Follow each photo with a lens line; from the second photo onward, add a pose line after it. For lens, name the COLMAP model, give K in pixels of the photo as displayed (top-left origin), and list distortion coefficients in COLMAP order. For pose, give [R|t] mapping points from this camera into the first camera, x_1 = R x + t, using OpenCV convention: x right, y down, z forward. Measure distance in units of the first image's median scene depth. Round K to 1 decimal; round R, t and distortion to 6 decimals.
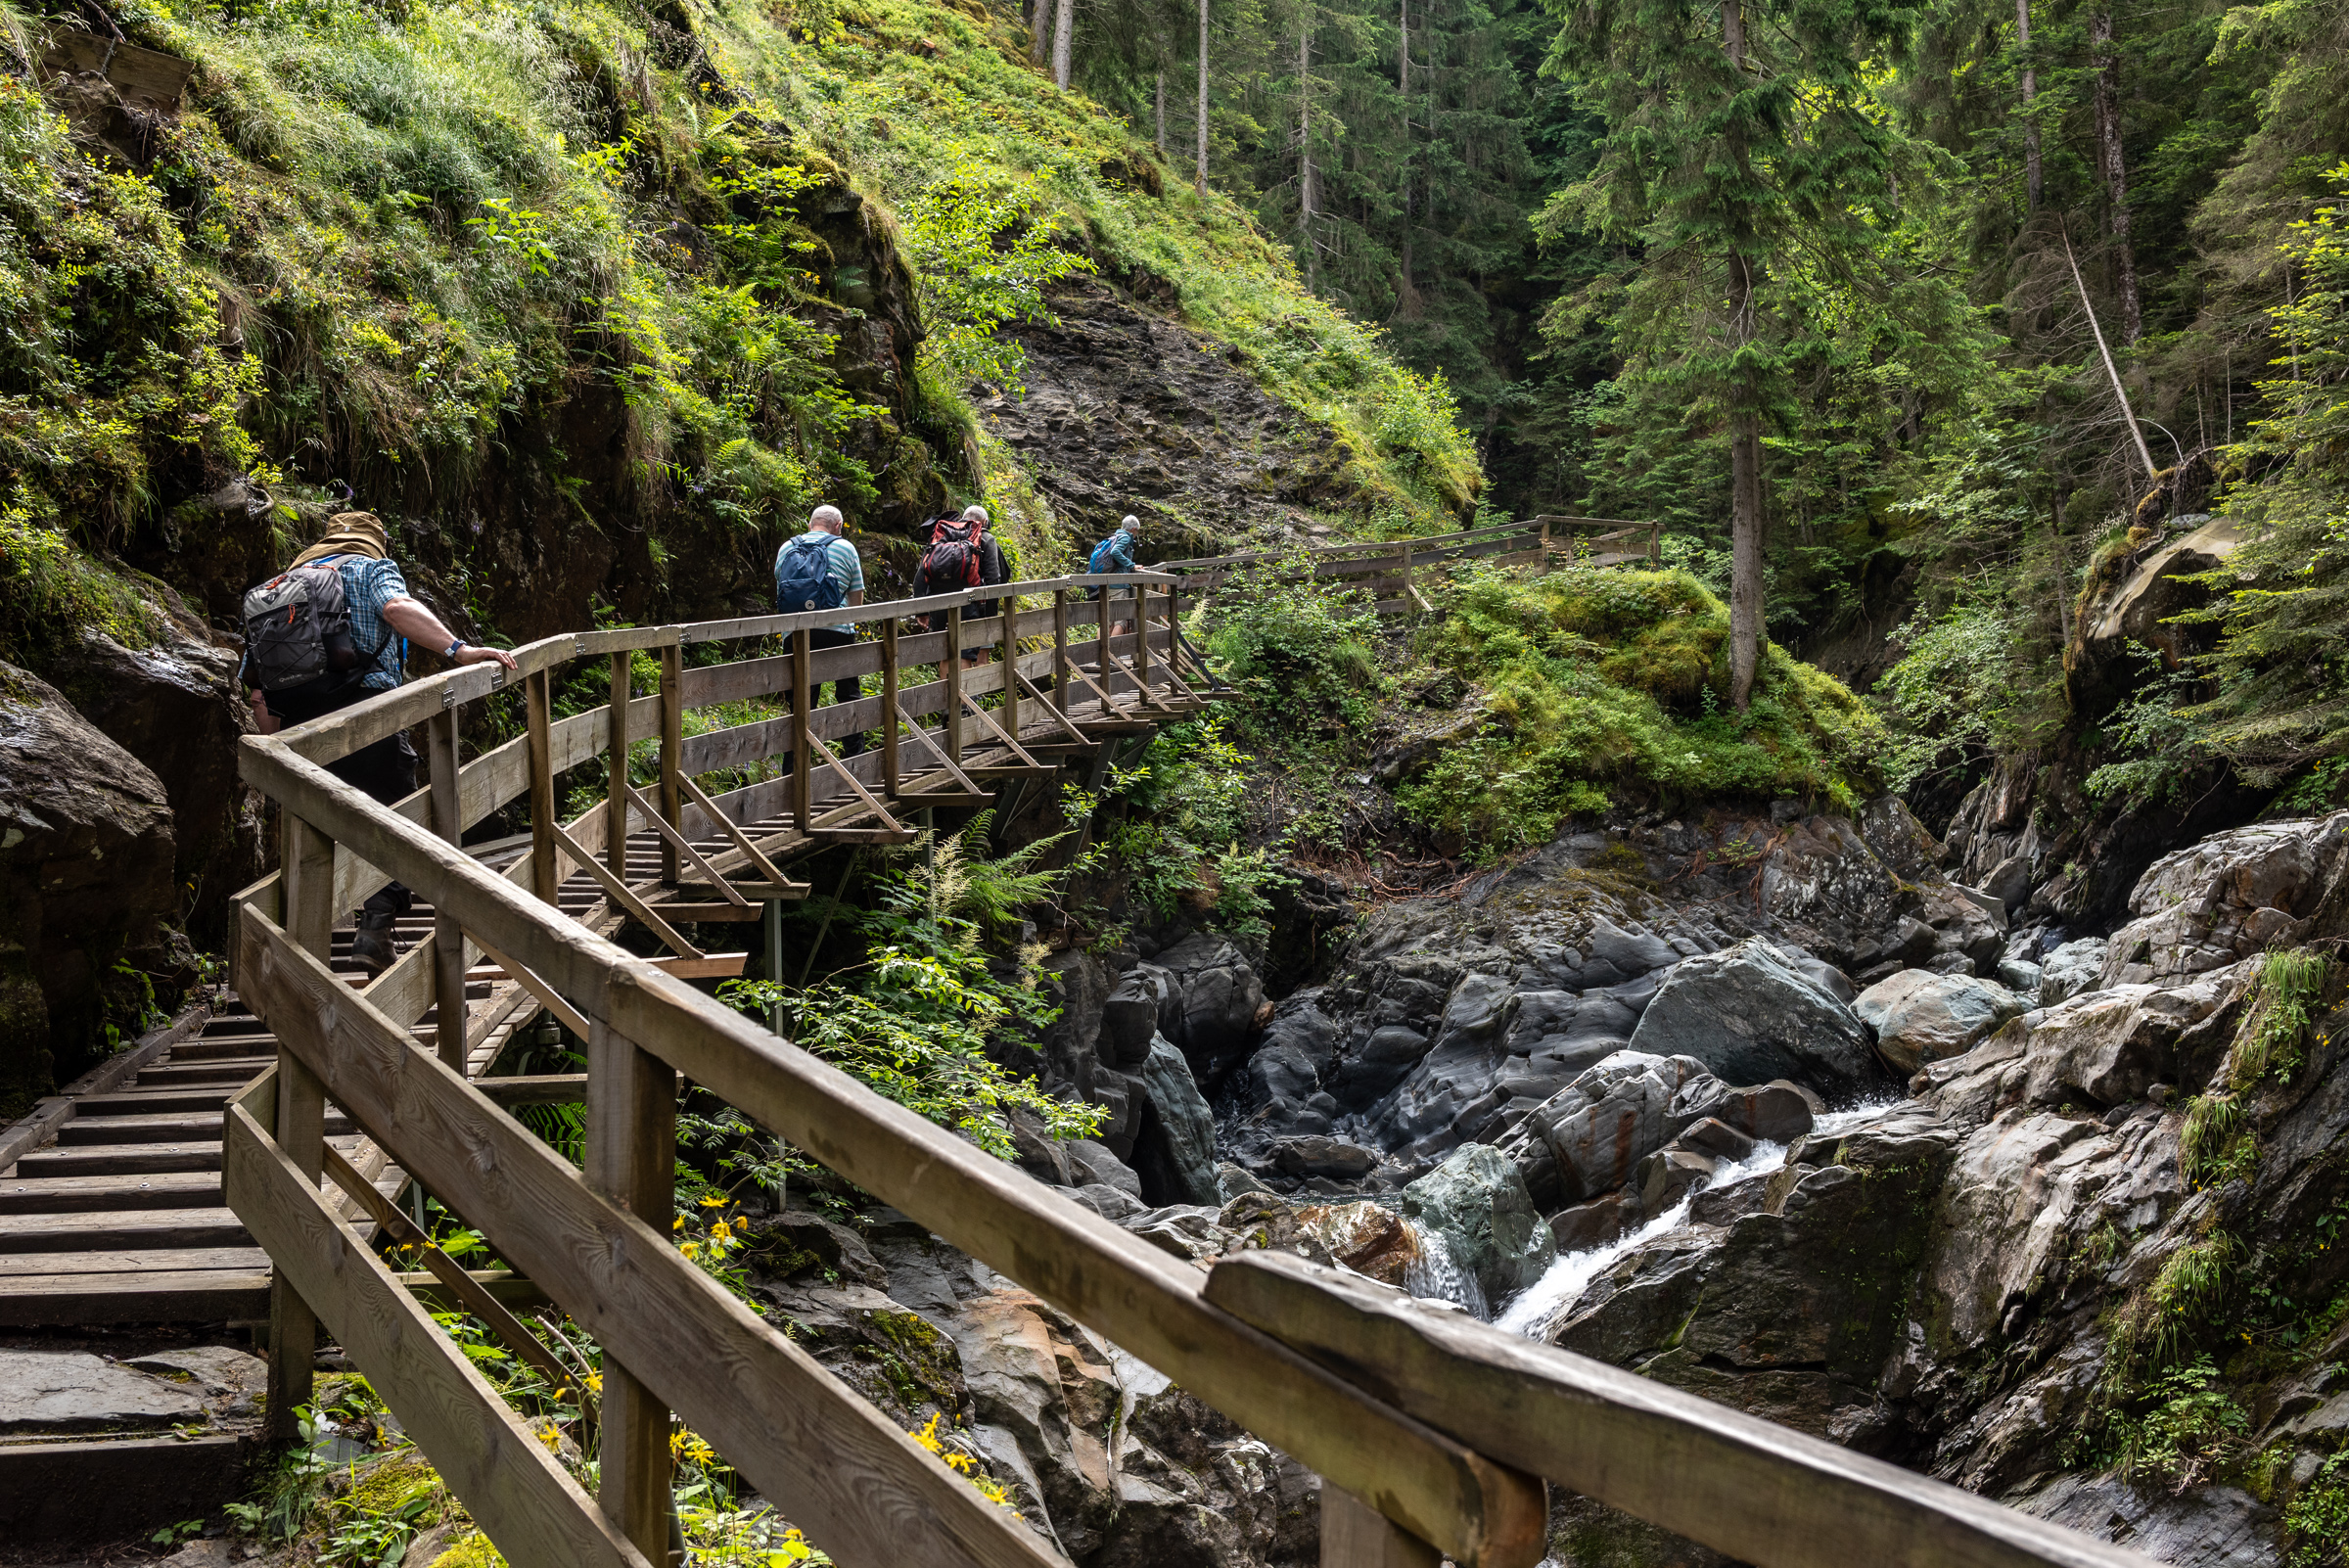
lens RADIAL K [[2710.7, 0, 1174.5], [0, 2710.7, 784.0], [0, 0, 1]] dist [-0.010272, 0.035247]
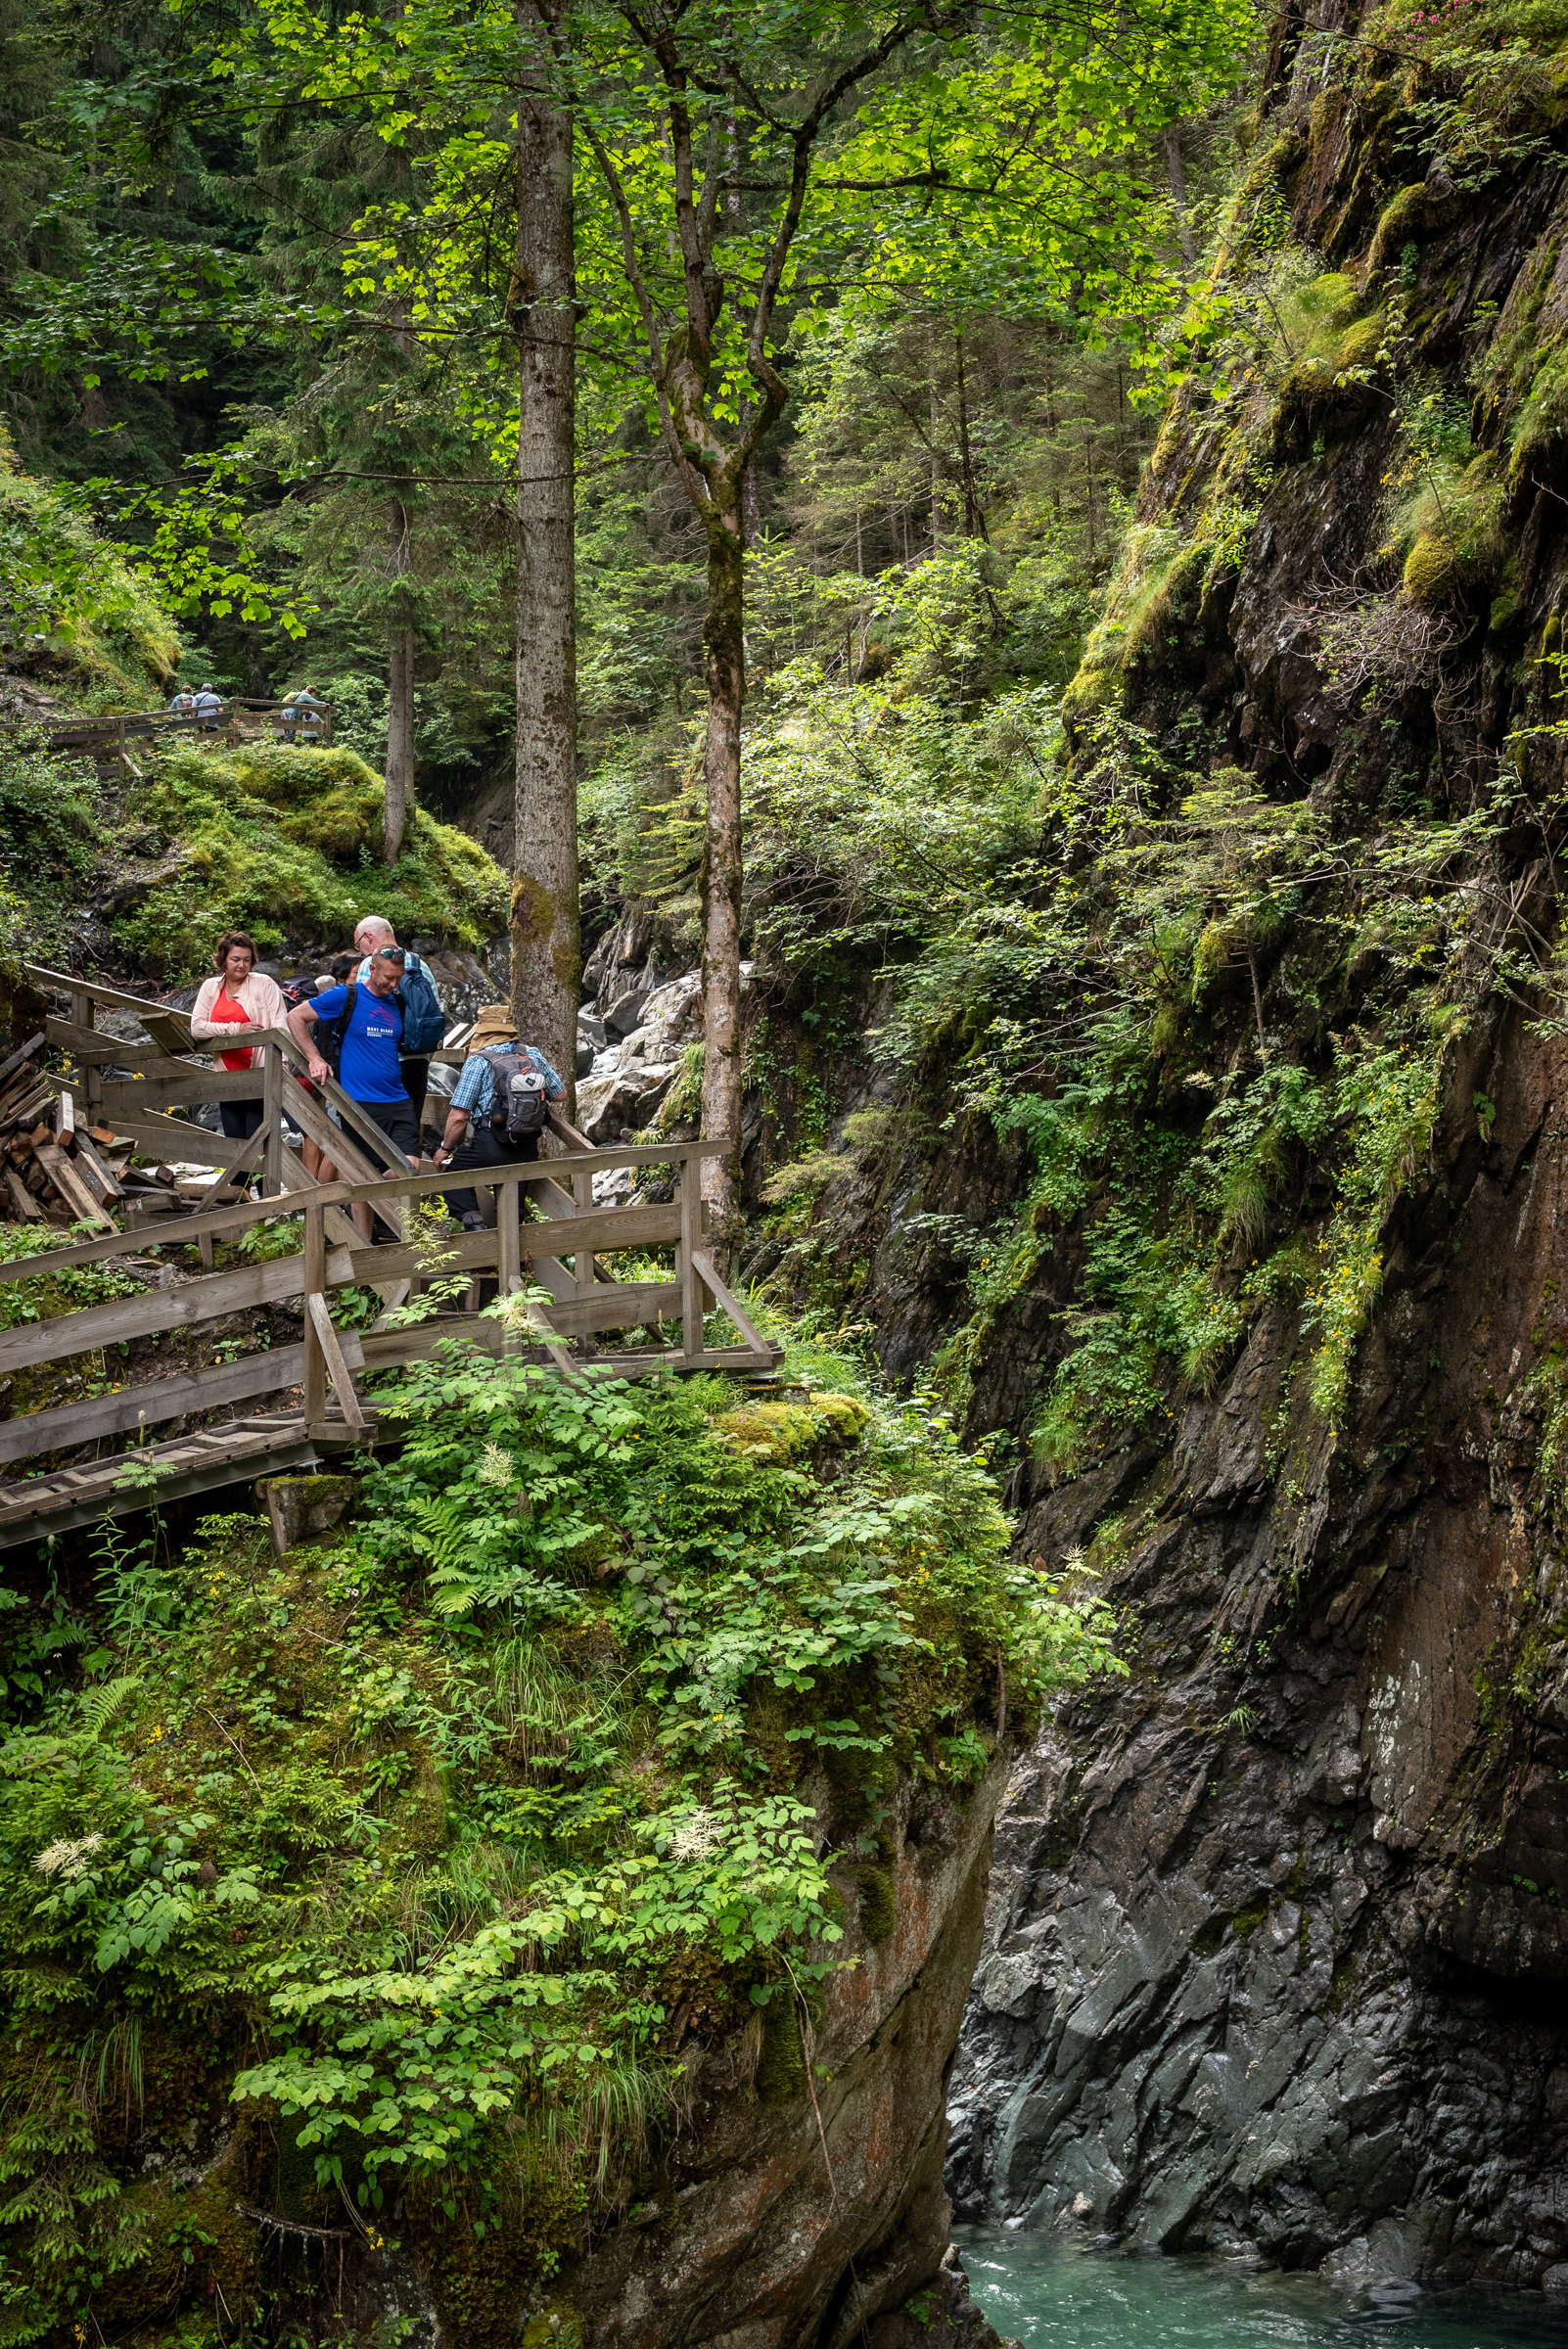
lens RADIAL K [[3317.4, 0, 834.5], [0, 3317.4, 898.1], [0, 0, 1]] dist [-0.007102, 0.035548]
pose [[0.948214, 0.026313, 0.316540, -0.093865], [-0.025932, 0.999649, -0.005417, -0.010664], [-0.316571, -0.003071, 0.948564, -0.599599]]
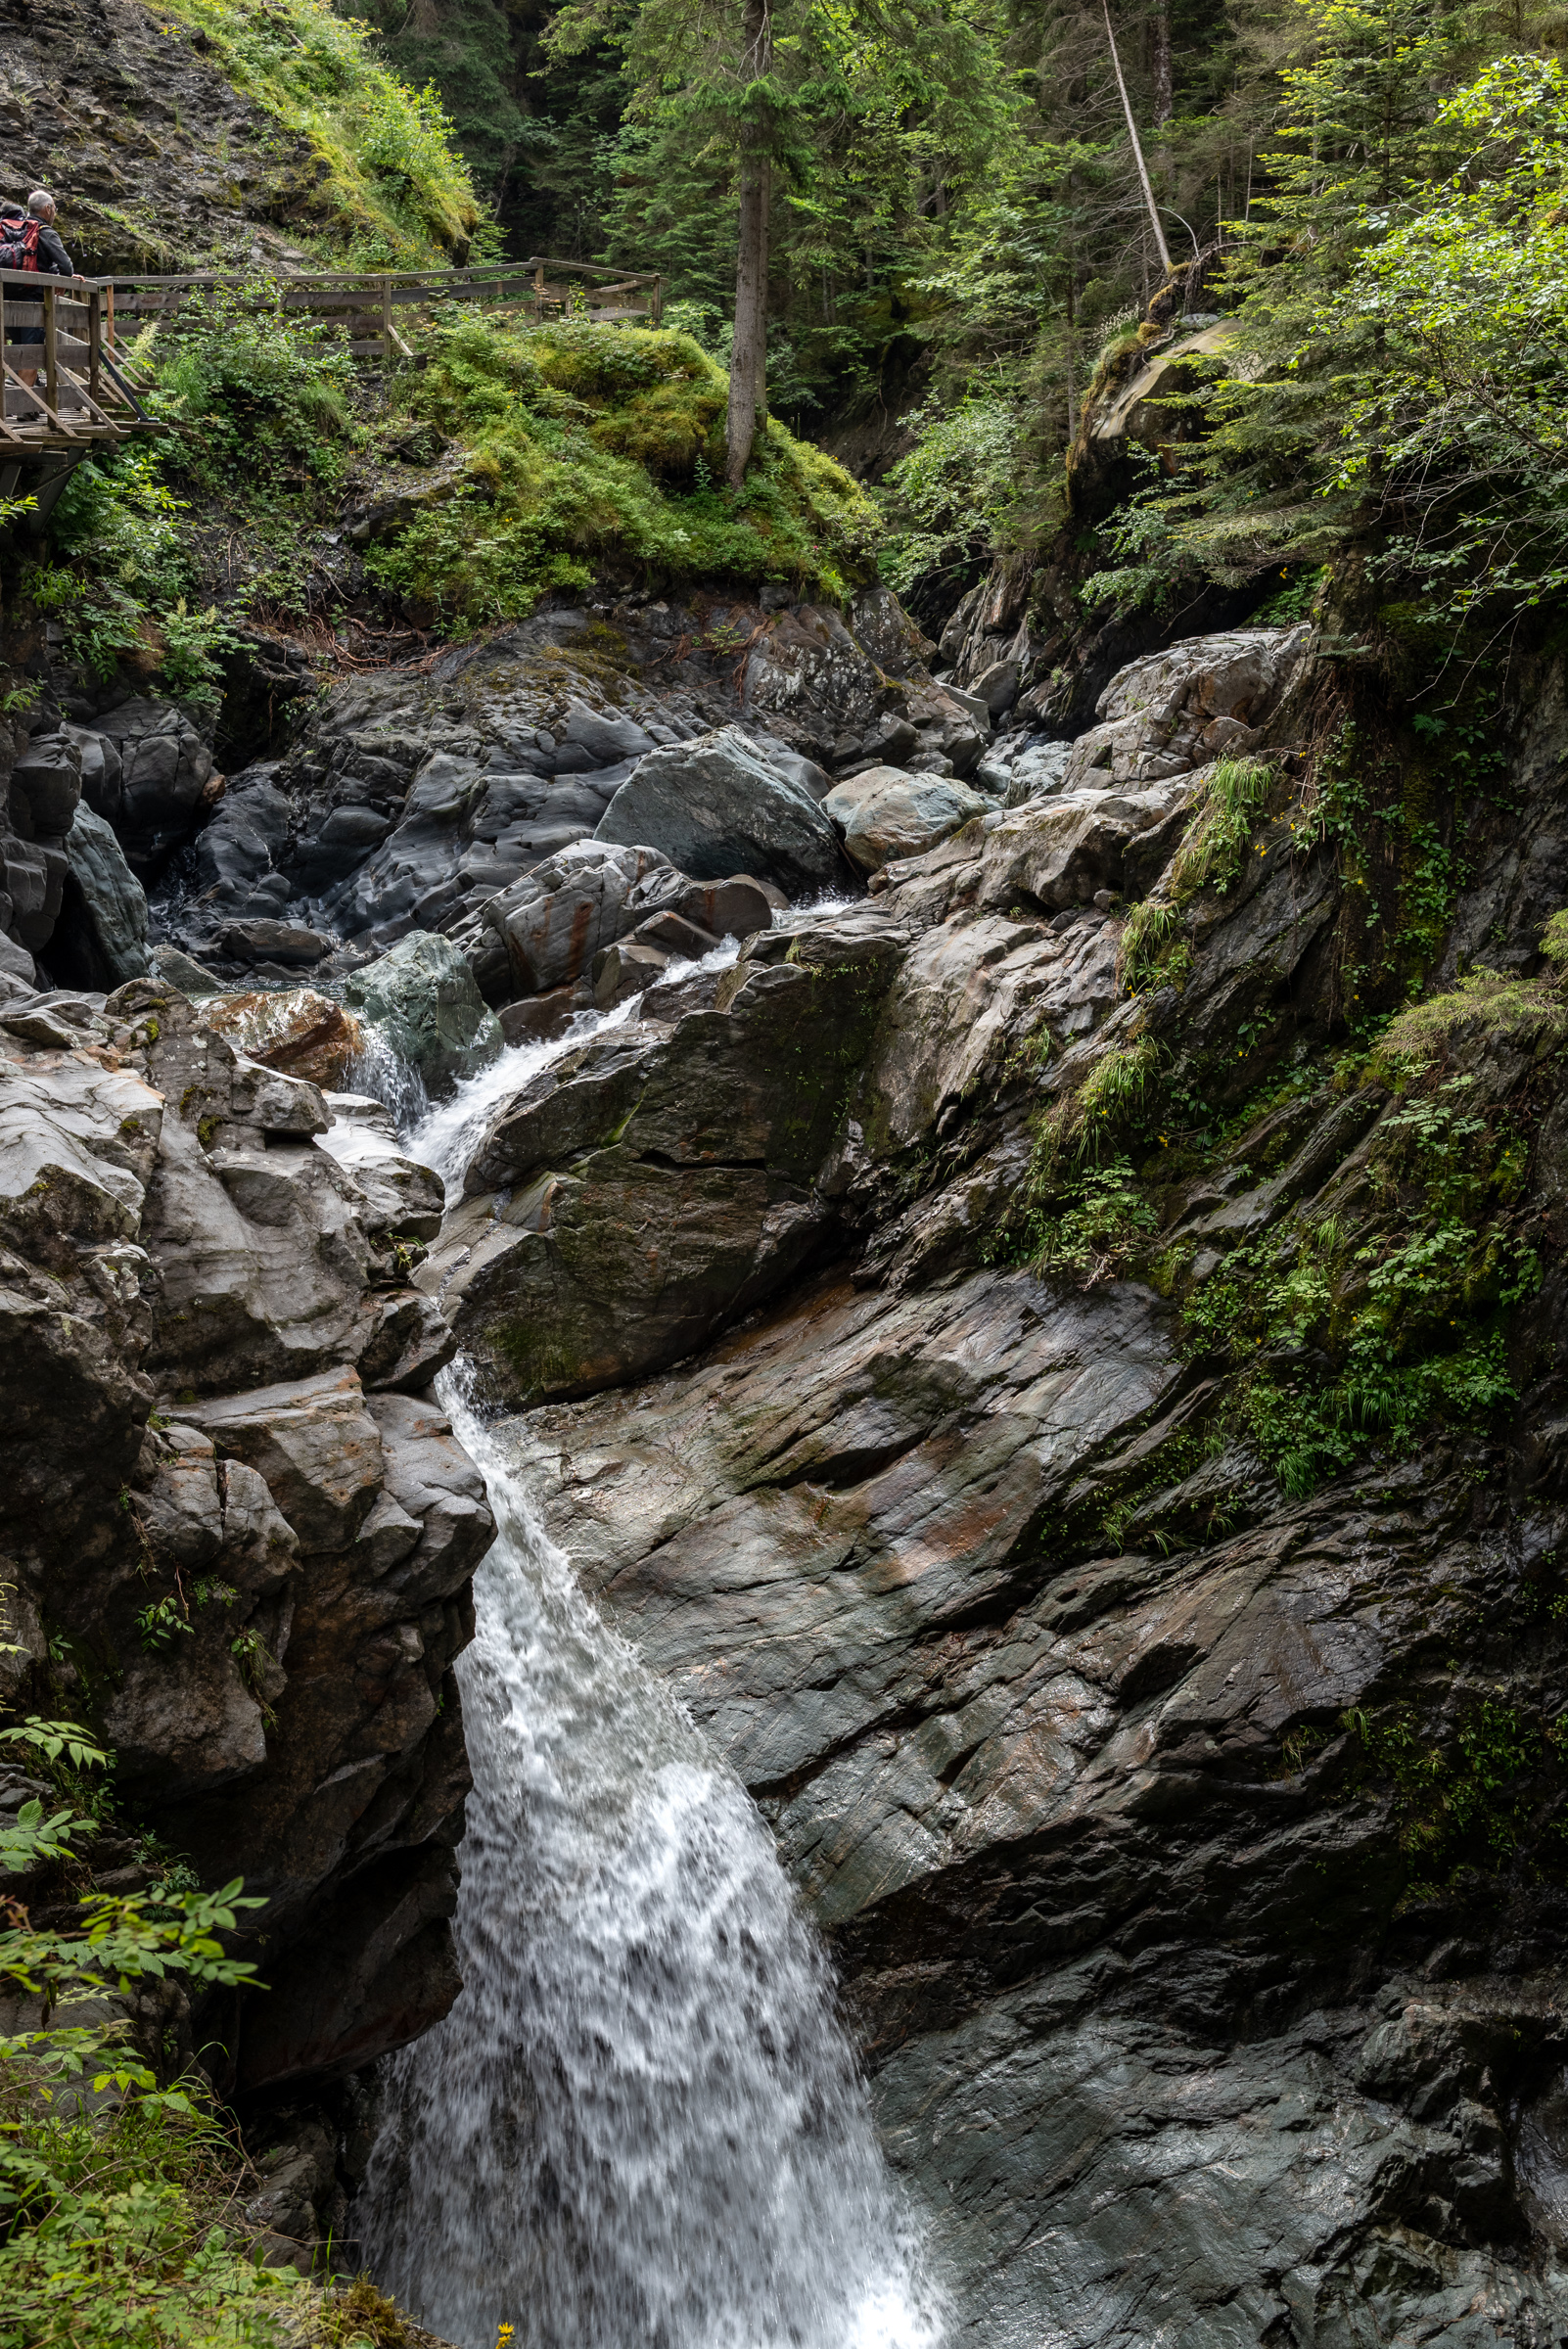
lens RADIAL K [[2714.1, 0, 790.0], [0, 2714.1, 1208.5], [0, 0, 1]] dist [-0.008857, 0.028764]
pose [[0.975416, 0.003102, 0.220352, 0.020935], [-0.053991, 0.972791, 0.225306, 0.004086], [-0.213657, -0.231664, 0.949043, 0.033742]]
